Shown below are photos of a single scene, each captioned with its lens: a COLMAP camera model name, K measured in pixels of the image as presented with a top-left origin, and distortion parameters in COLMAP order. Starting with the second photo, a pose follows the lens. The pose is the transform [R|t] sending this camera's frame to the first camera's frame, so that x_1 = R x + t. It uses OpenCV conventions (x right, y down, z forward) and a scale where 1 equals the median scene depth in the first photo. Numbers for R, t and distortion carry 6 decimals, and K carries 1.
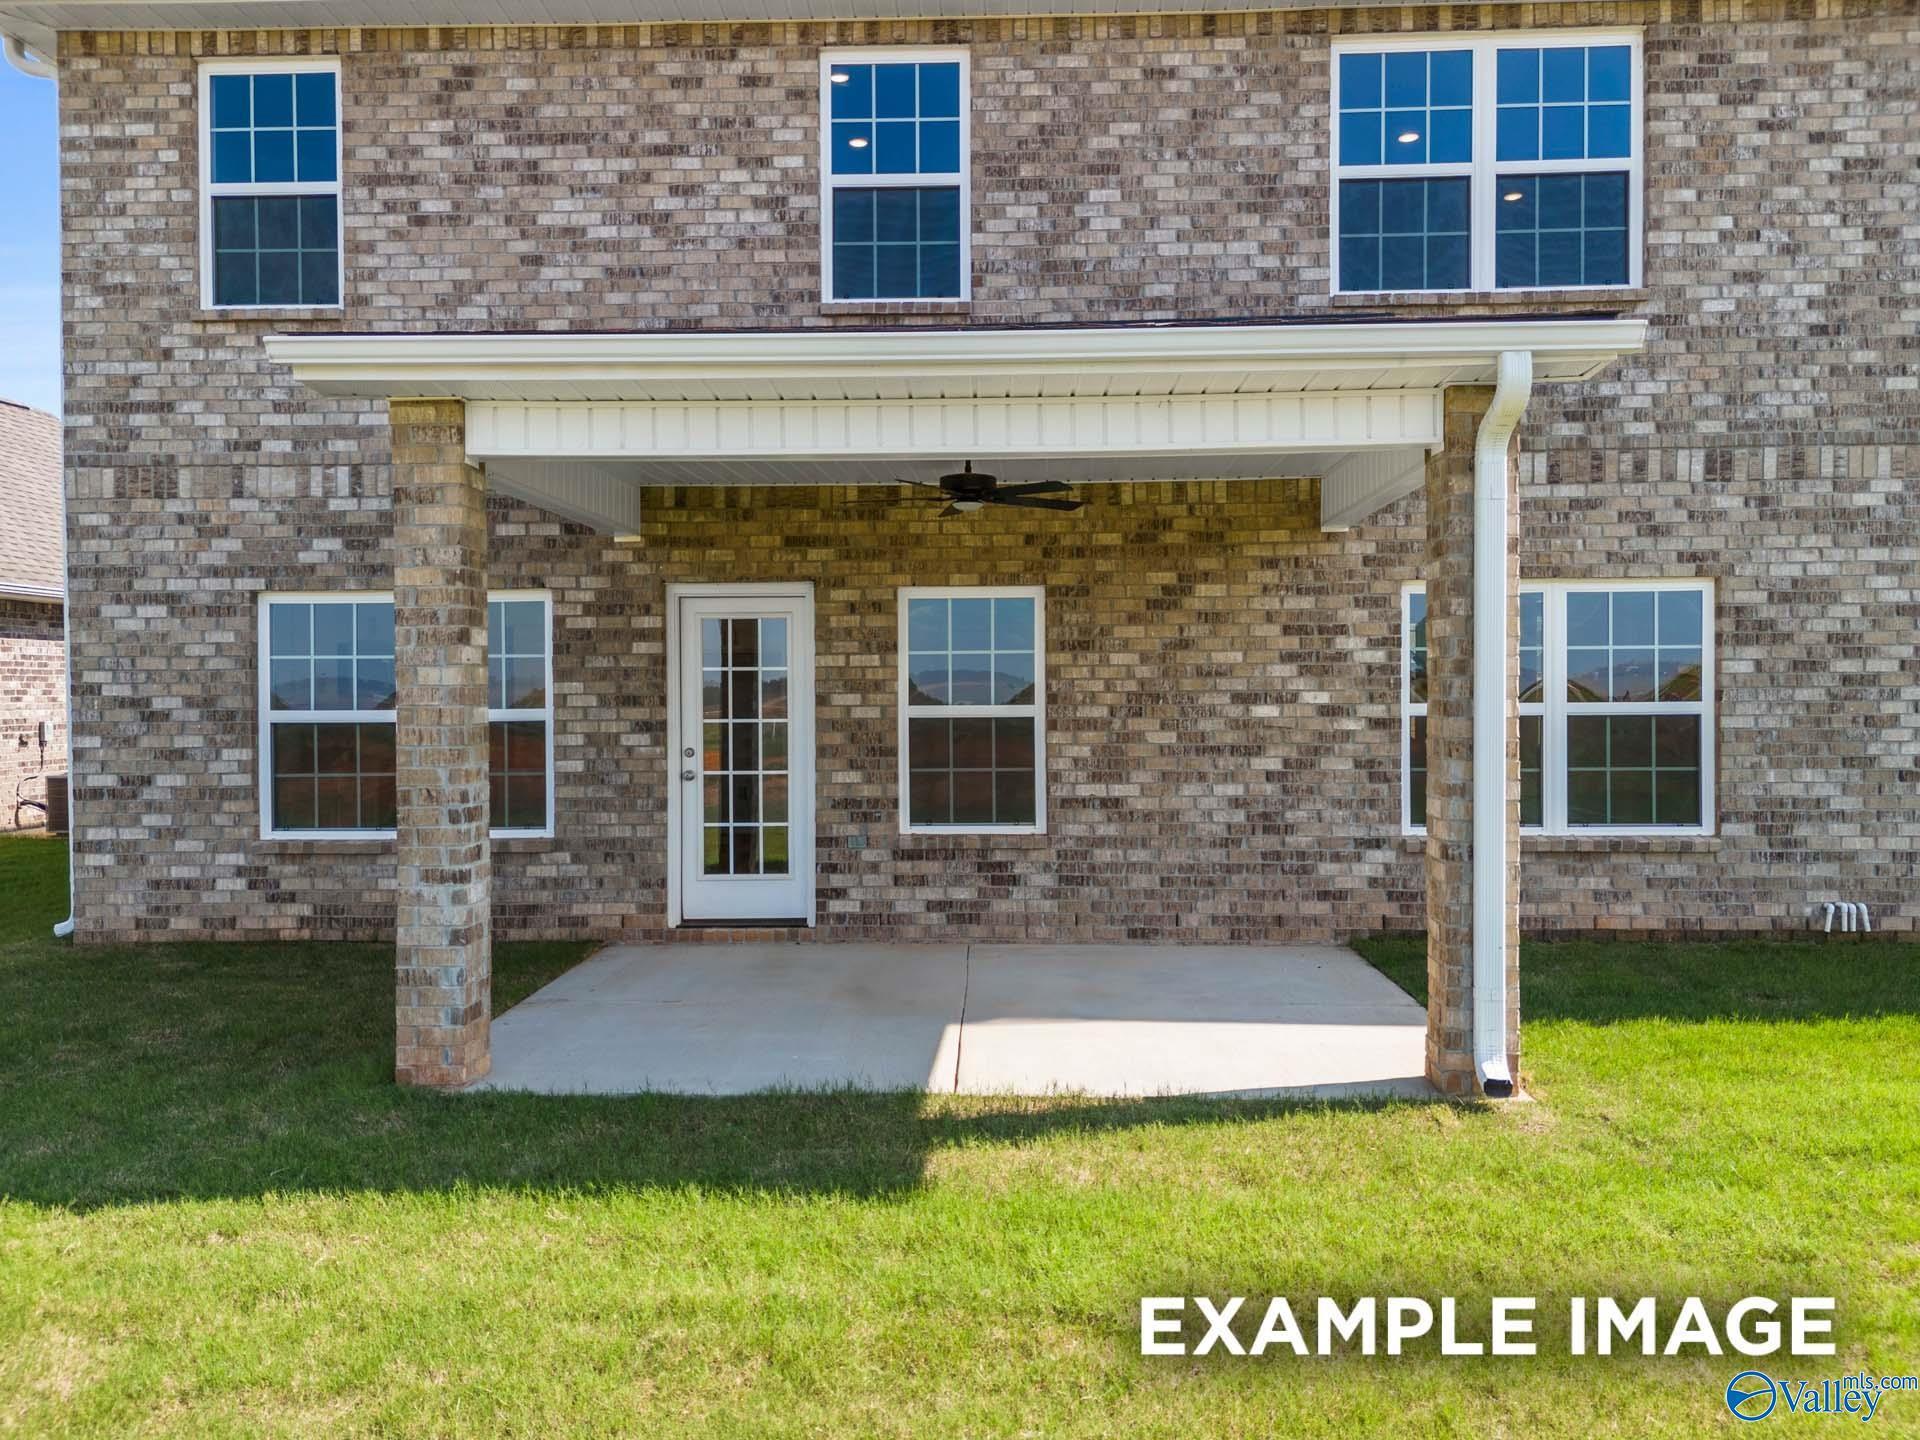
lens RADIAL K [[1411.0, 0, 961.8], [0, 1411.0, 707.1], [0, 0, 1]] dist [0.075727, -0.077700]
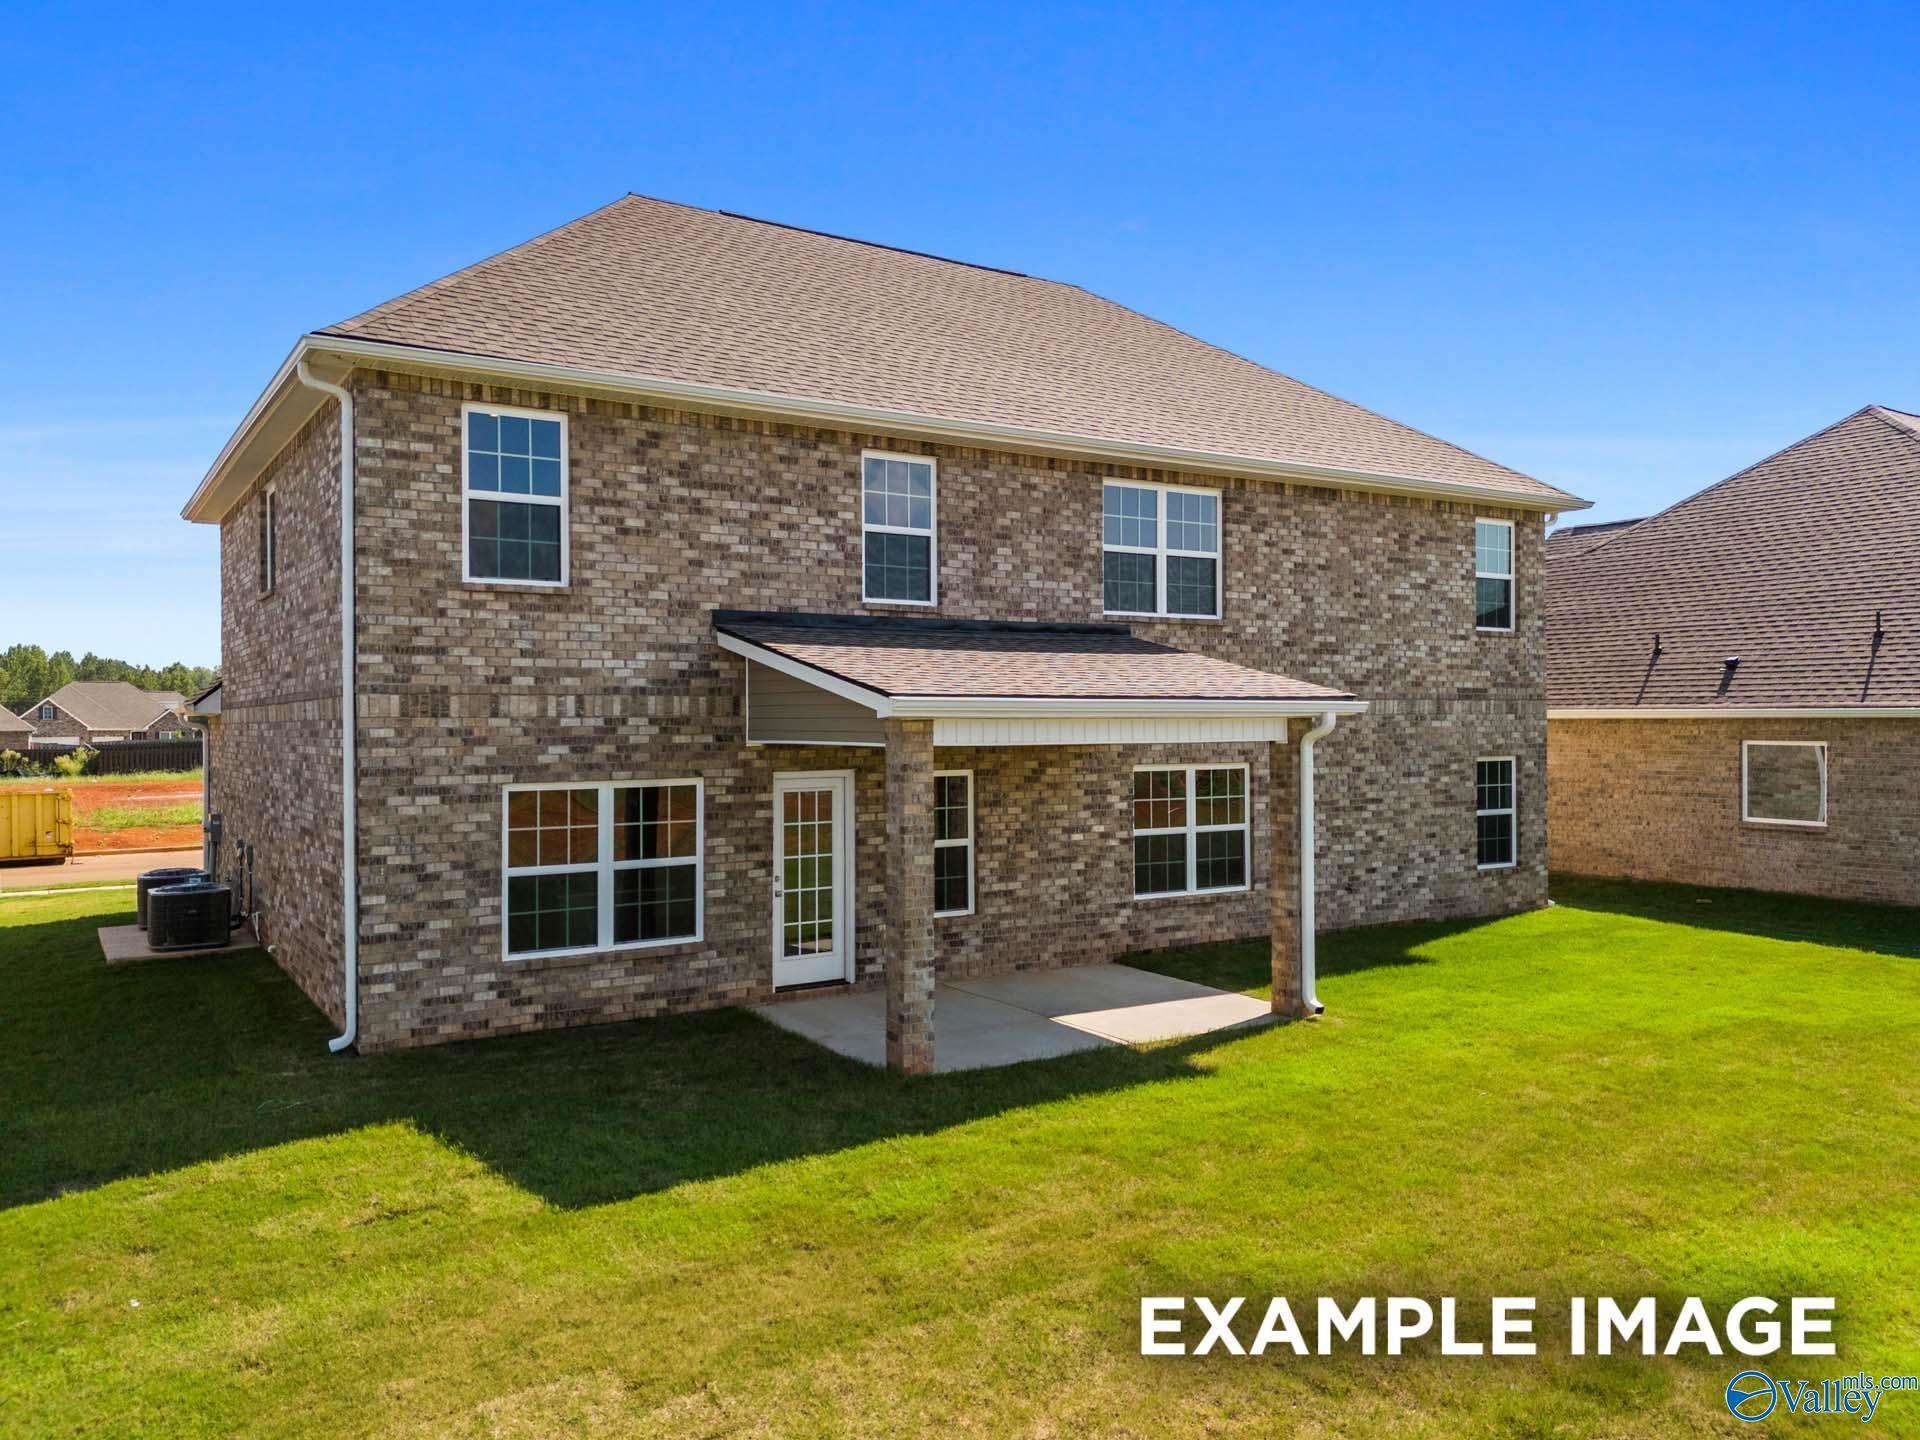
lens RADIAL K [[1402.5, 0, 960.0], [0, 1402.5, 720.0], [0, 0, 1]] dist [0.183714, -0.455884]
pose [[0.822058, 0.002698, 0.569398, -0.940114], [0.006443, 0.999881, -0.014039, -0.123383], [-0.569368, 0.015209, 0.821942, -0.406709]]
